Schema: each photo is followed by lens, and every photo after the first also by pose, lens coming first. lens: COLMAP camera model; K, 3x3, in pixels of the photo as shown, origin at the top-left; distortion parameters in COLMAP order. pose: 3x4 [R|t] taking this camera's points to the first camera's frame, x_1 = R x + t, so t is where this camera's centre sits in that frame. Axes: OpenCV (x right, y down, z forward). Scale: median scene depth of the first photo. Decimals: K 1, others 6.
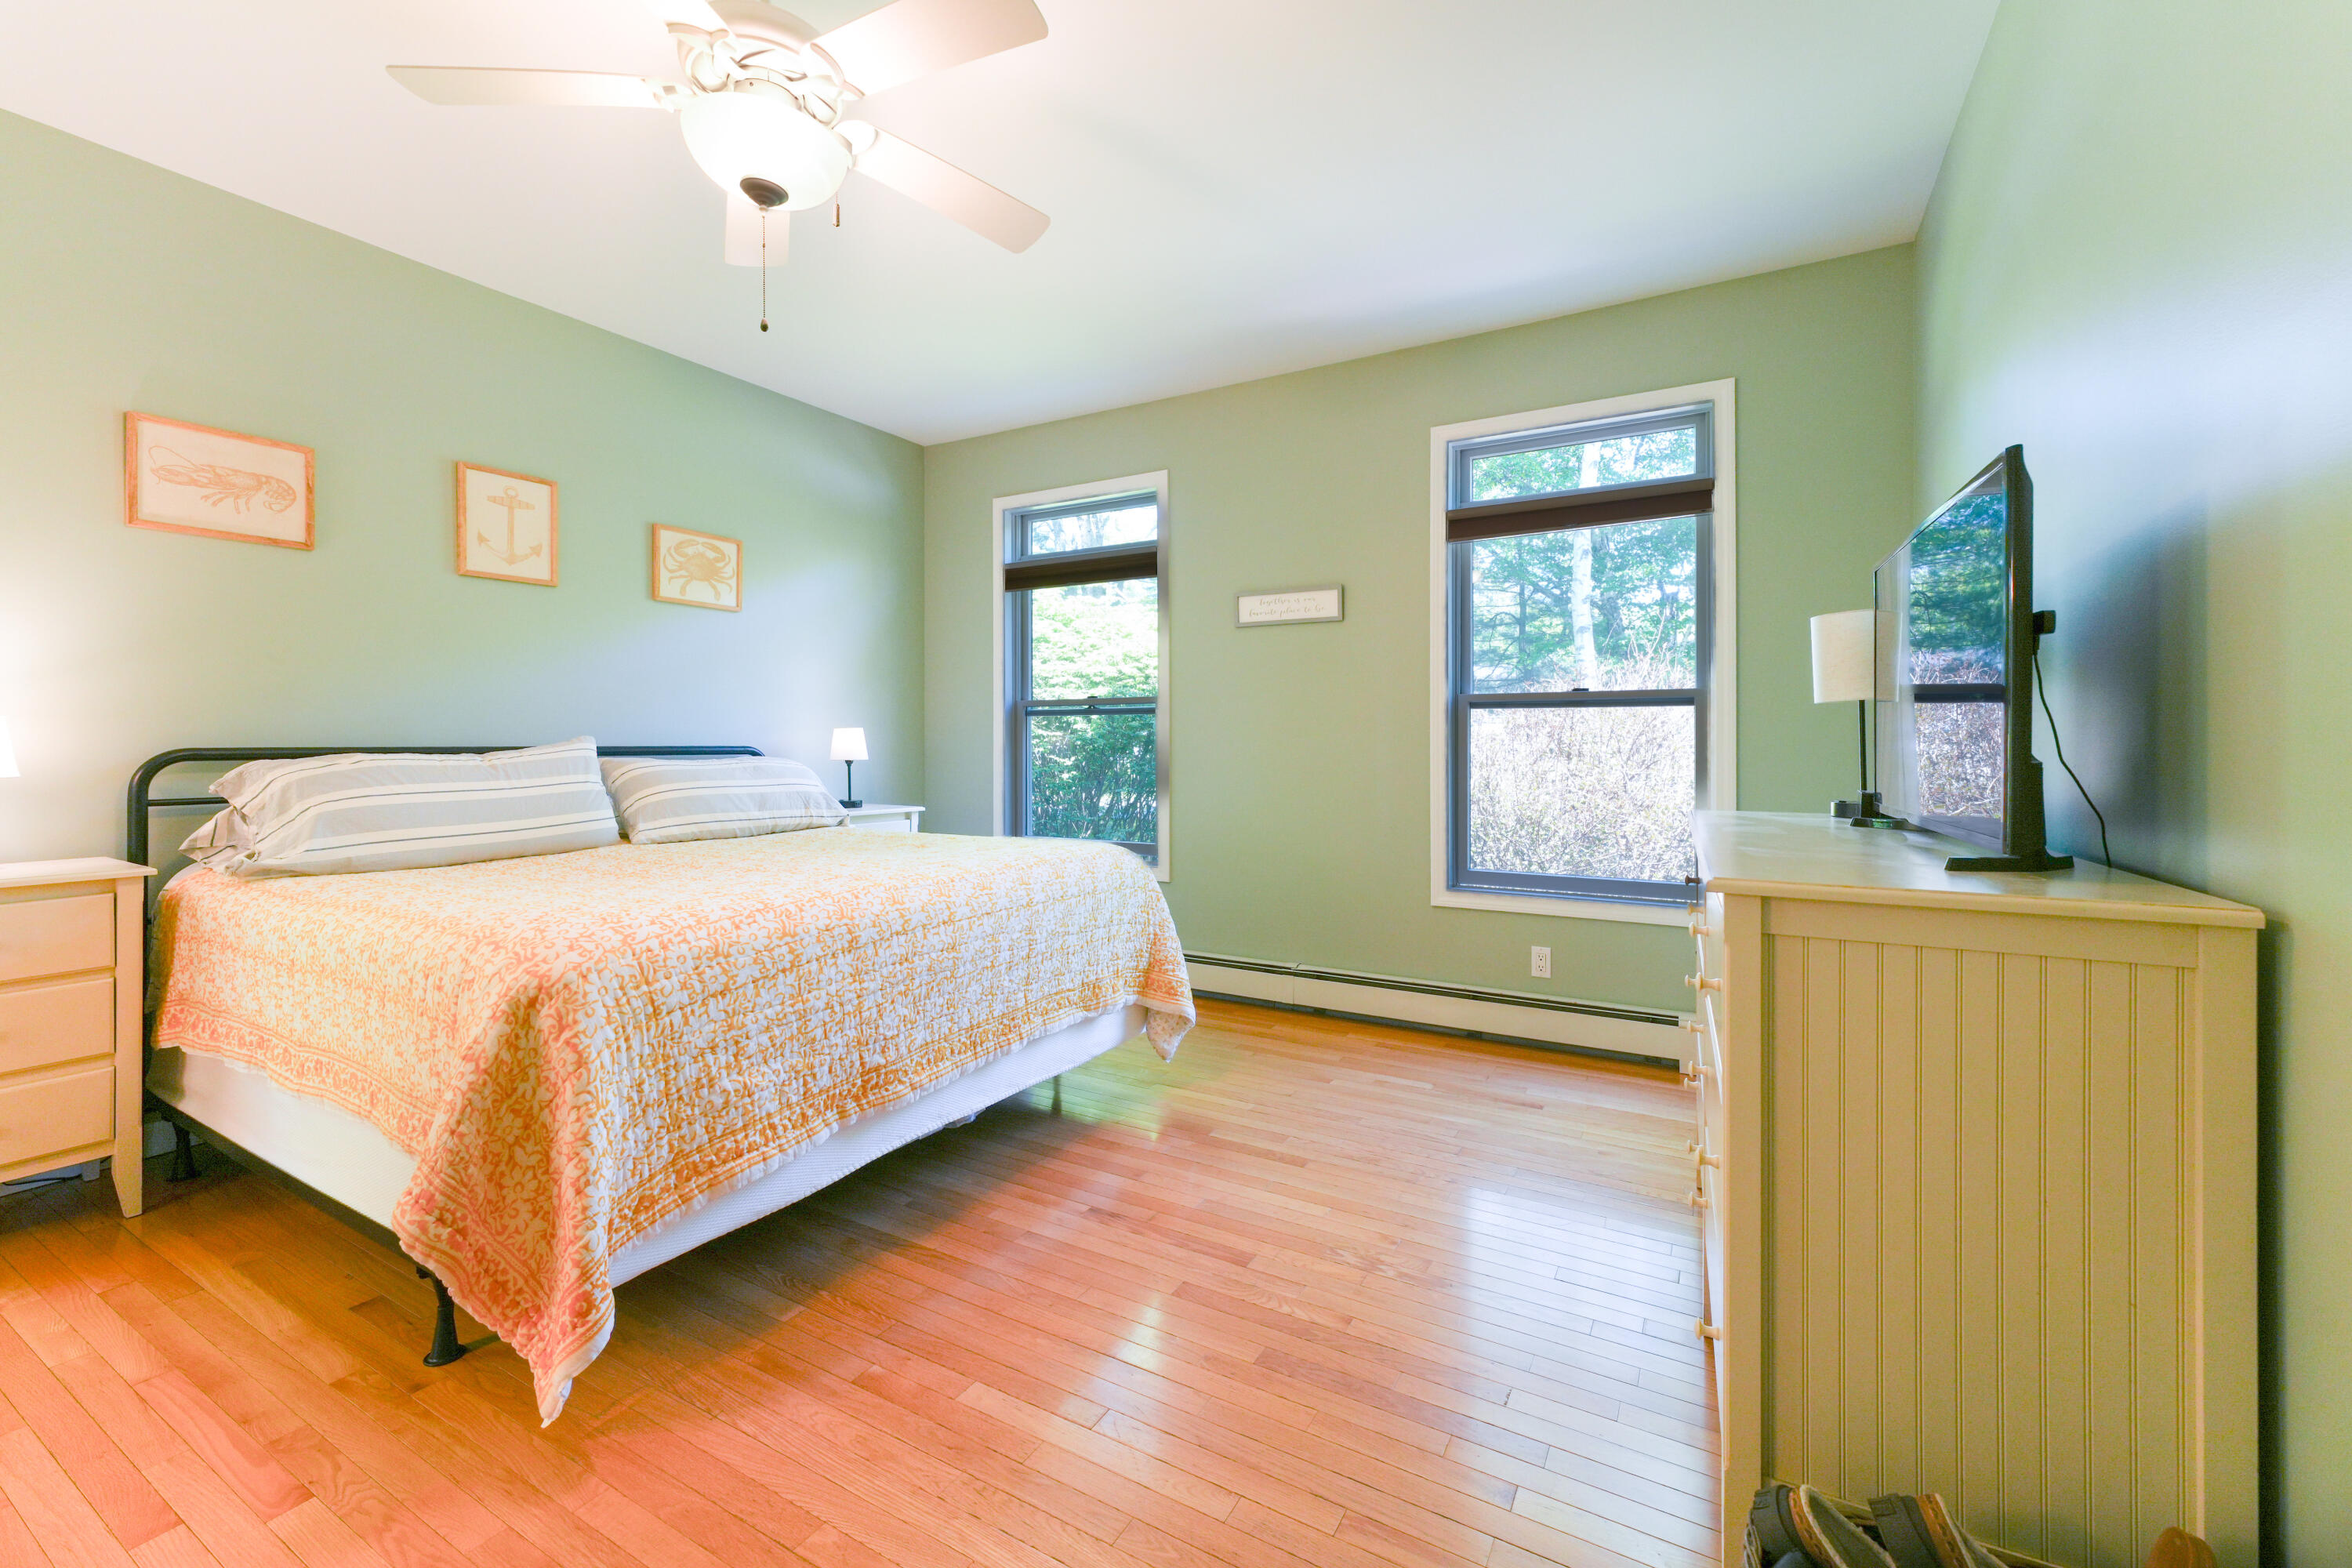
lens RADIAL K [[957.7, 0, 1187.0], [0, 957.7, 762.4], [0, 0, 1]] dist [0.005459, 0.000704]
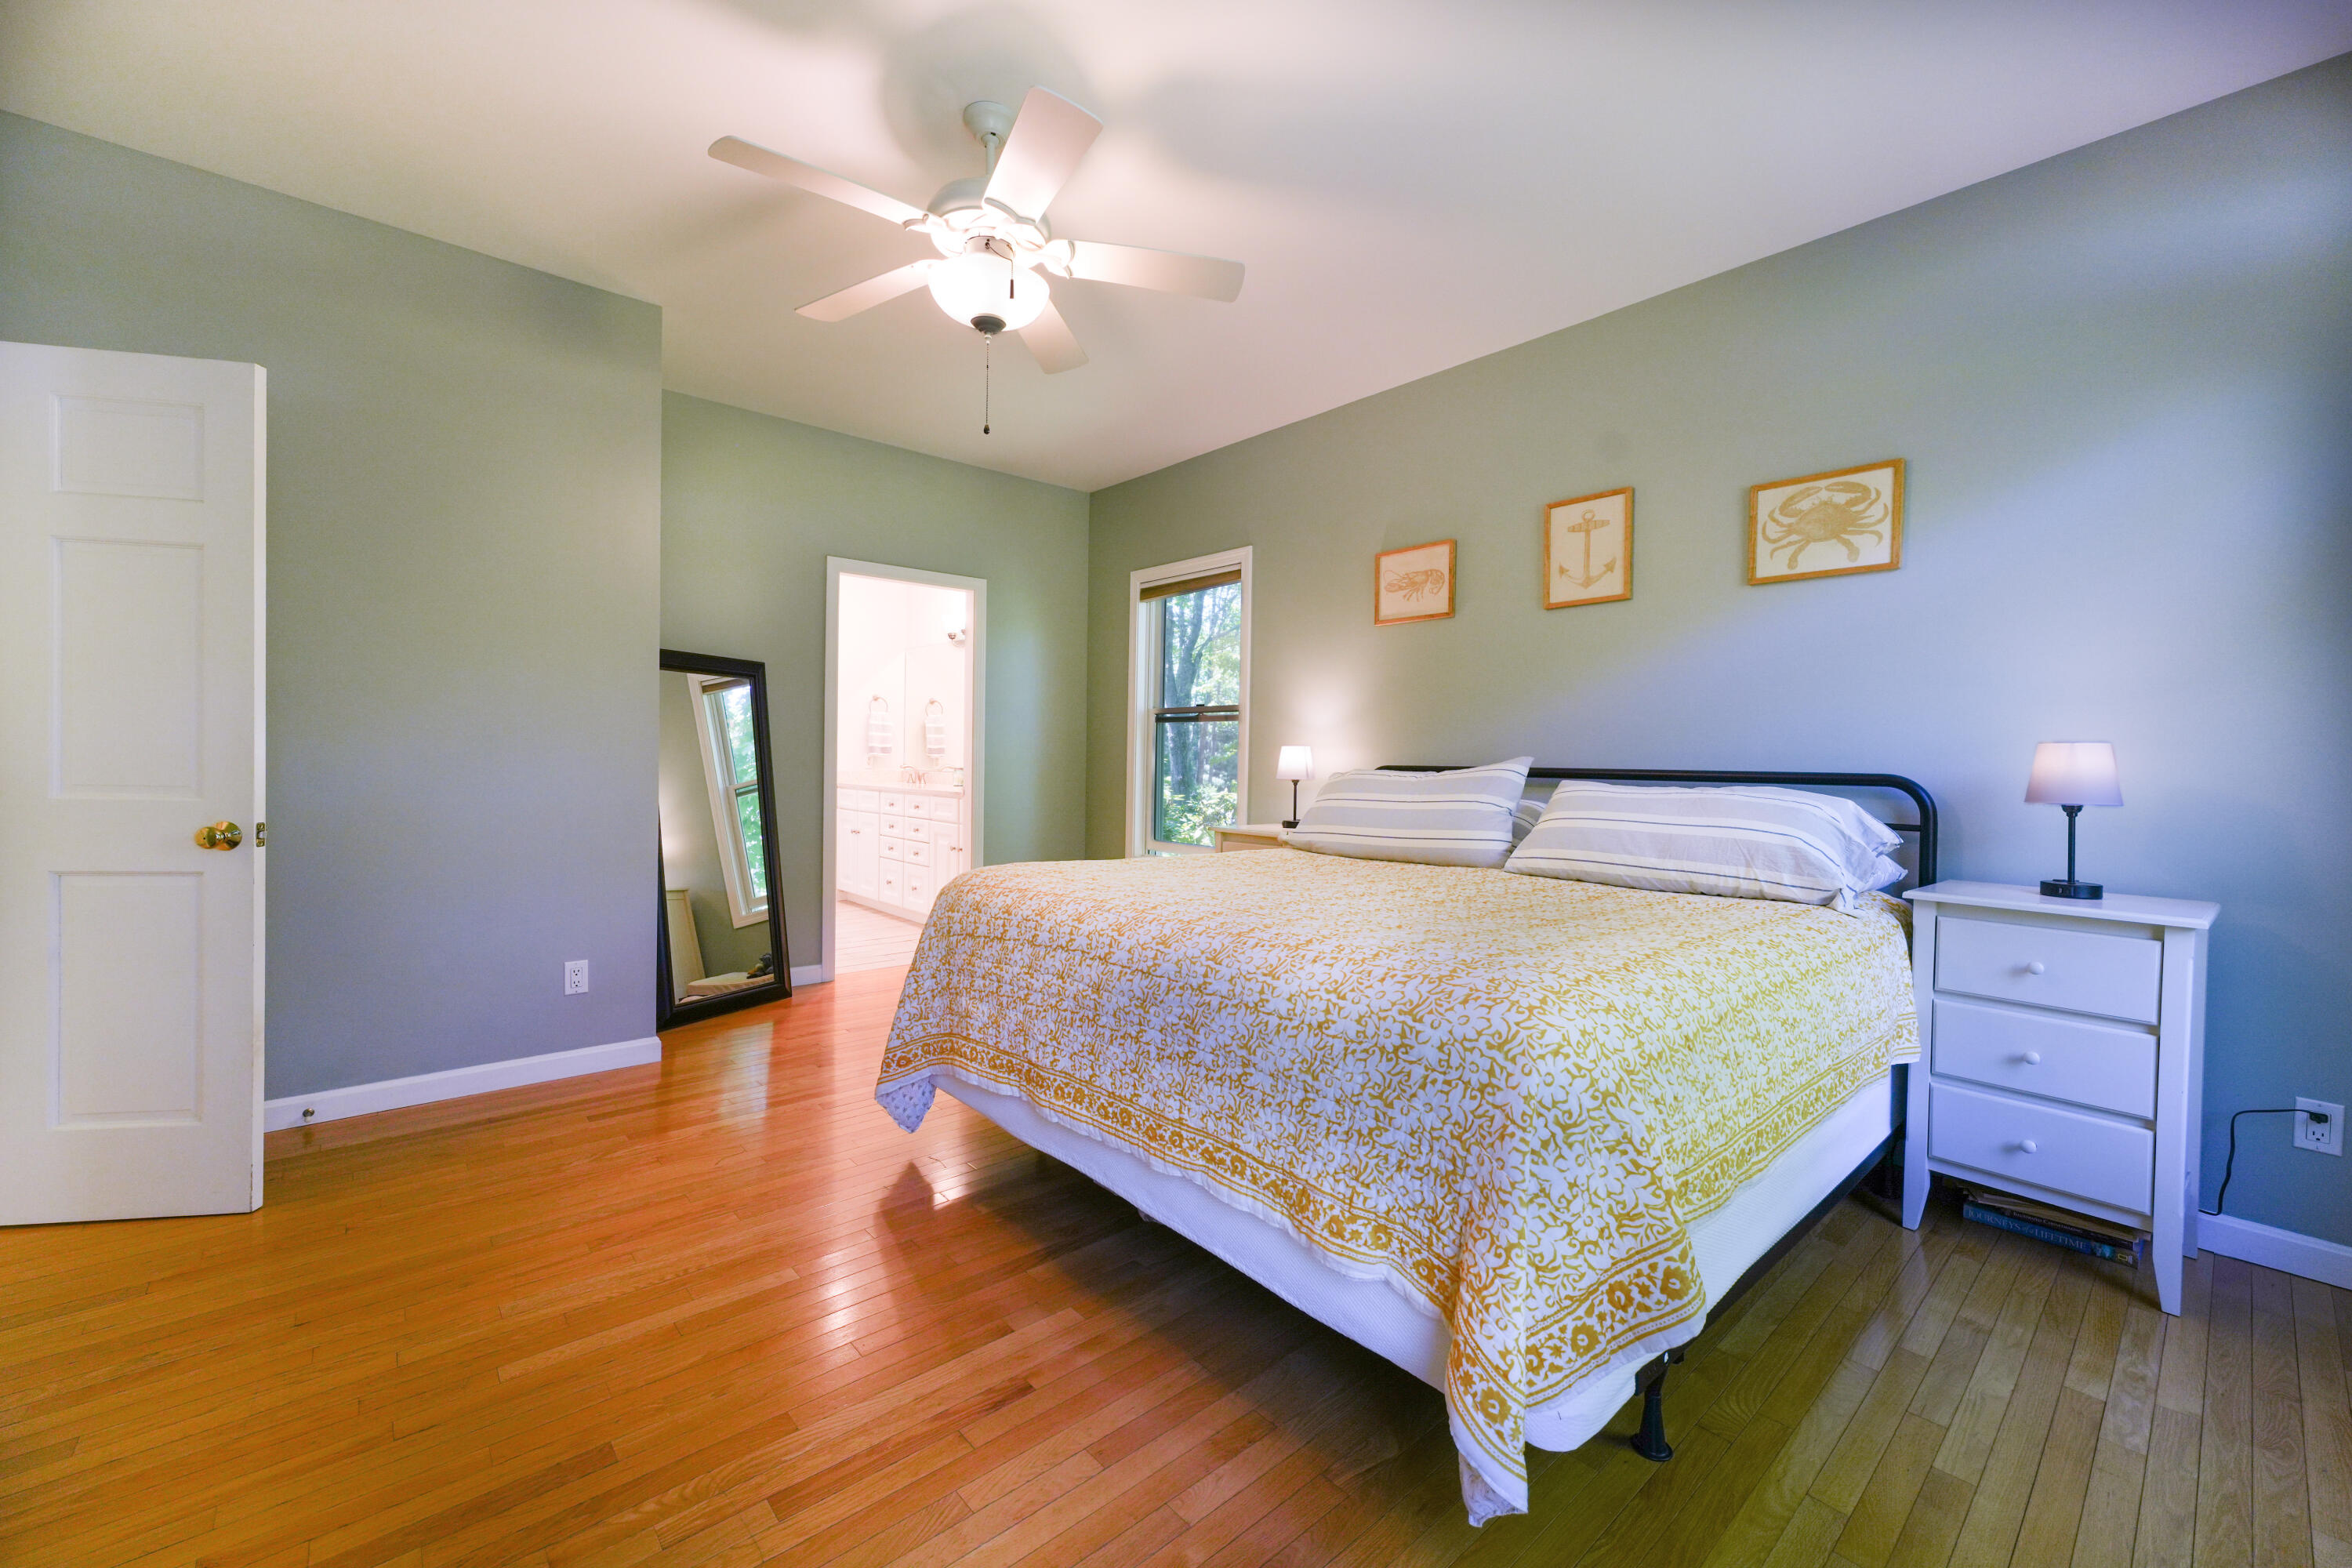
lens RADIAL K [[957.7, 0, 1189.6], [0, 957.7, 783.2], [0, 0, 1]] dist [0.005459, 0.000704]
pose [[-0.330724, 0.017970, -0.943556, 0.391119], [-0.034087, 0.998939, 0.030973, -0.018273], [0.943112, 0.042407, -0.329761, 0.958161]]
